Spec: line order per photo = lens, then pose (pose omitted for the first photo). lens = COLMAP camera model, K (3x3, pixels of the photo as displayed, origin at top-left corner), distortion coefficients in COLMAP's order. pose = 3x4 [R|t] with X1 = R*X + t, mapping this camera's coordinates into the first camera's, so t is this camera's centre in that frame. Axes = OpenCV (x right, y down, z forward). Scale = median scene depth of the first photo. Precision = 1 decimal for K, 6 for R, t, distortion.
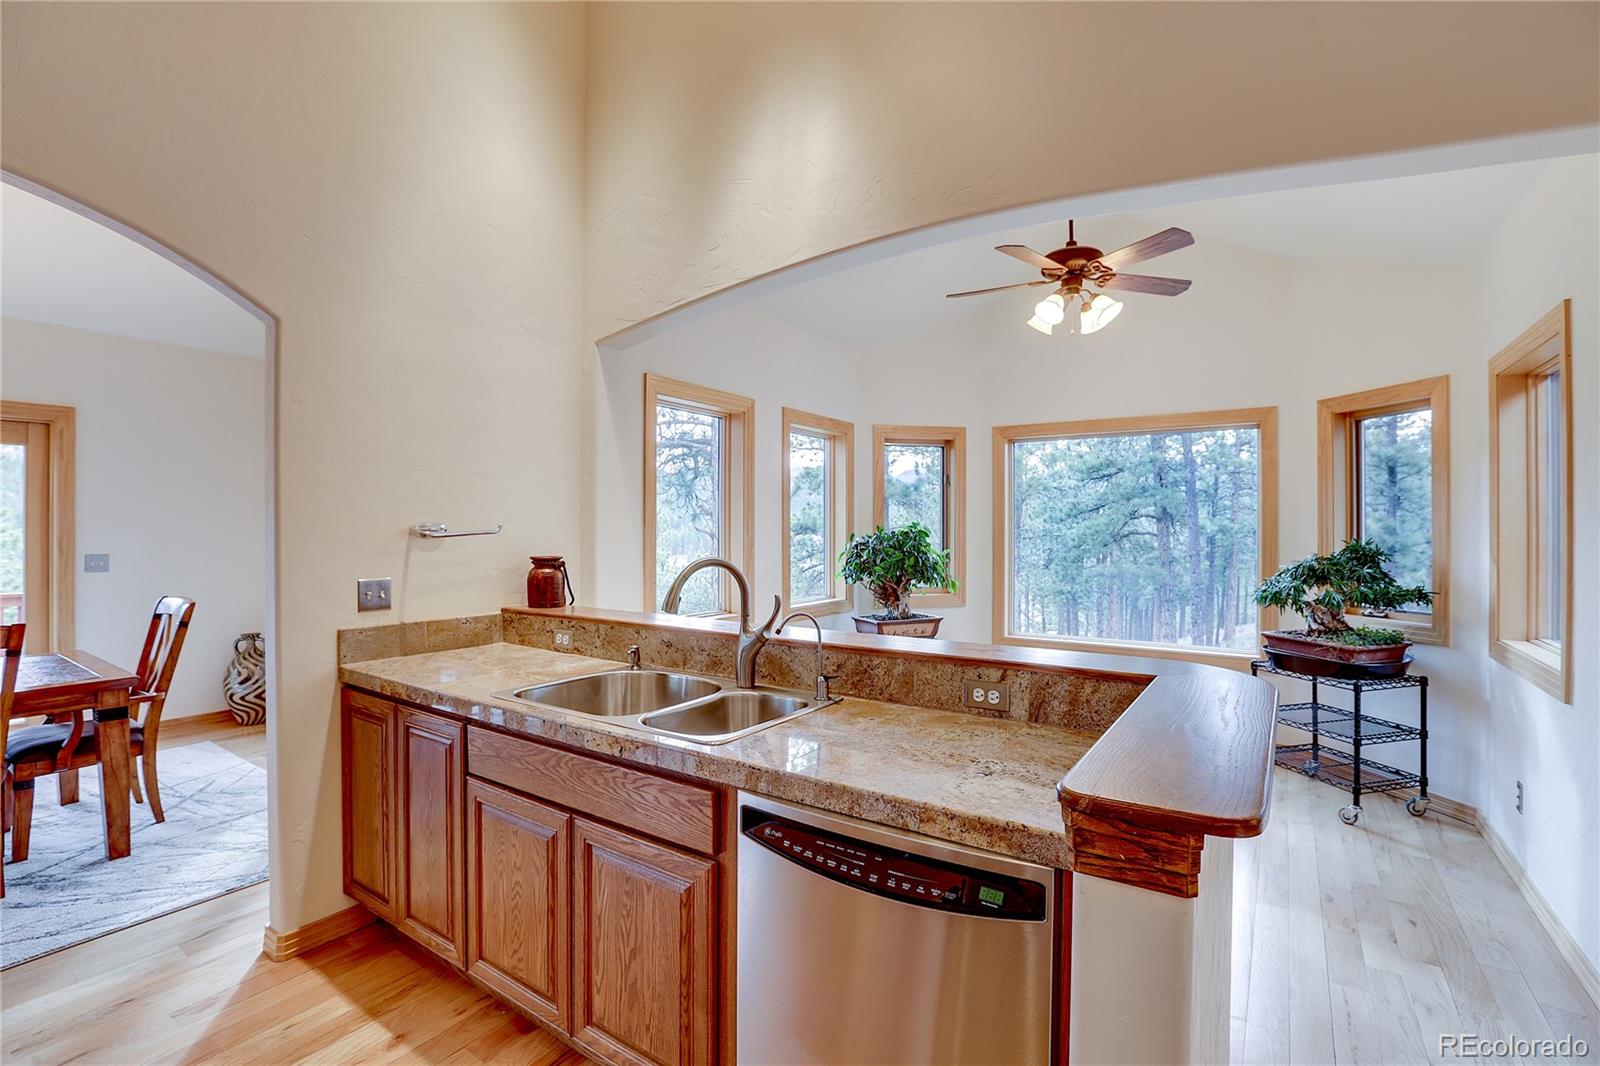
lens RADIAL K [[714.9, 0, 792.3], [0, 714.9, 528.2], [0, 0, 1]] dist [-0.030264, 0.004755]
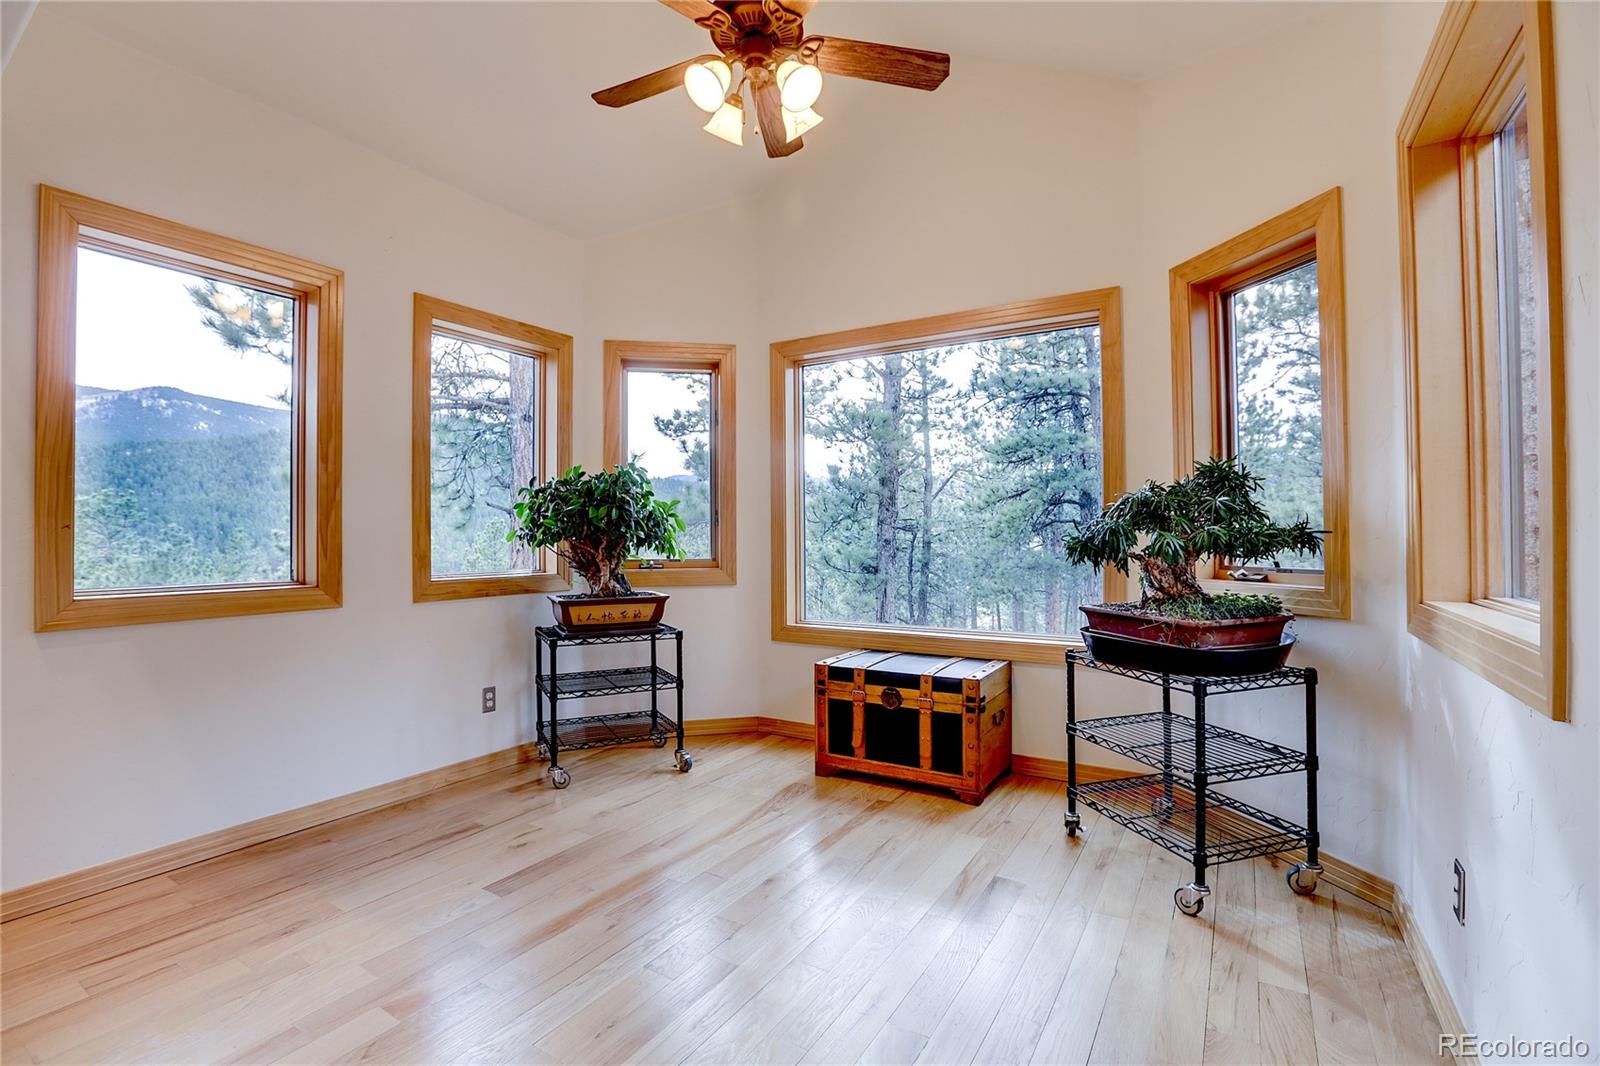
lens RADIAL K [[714.9, 0, 796.9], [0, 714.9, 529.6], [0, 0, 1]] dist [-0.030264, 0.004755]
pose [[0.999019, -0.007908, 0.043577, 0.108206], [0.008301, 0.999926, -0.008855, 0.023274], [-0.043504, 0.009208, 0.999011, 0.101393]]
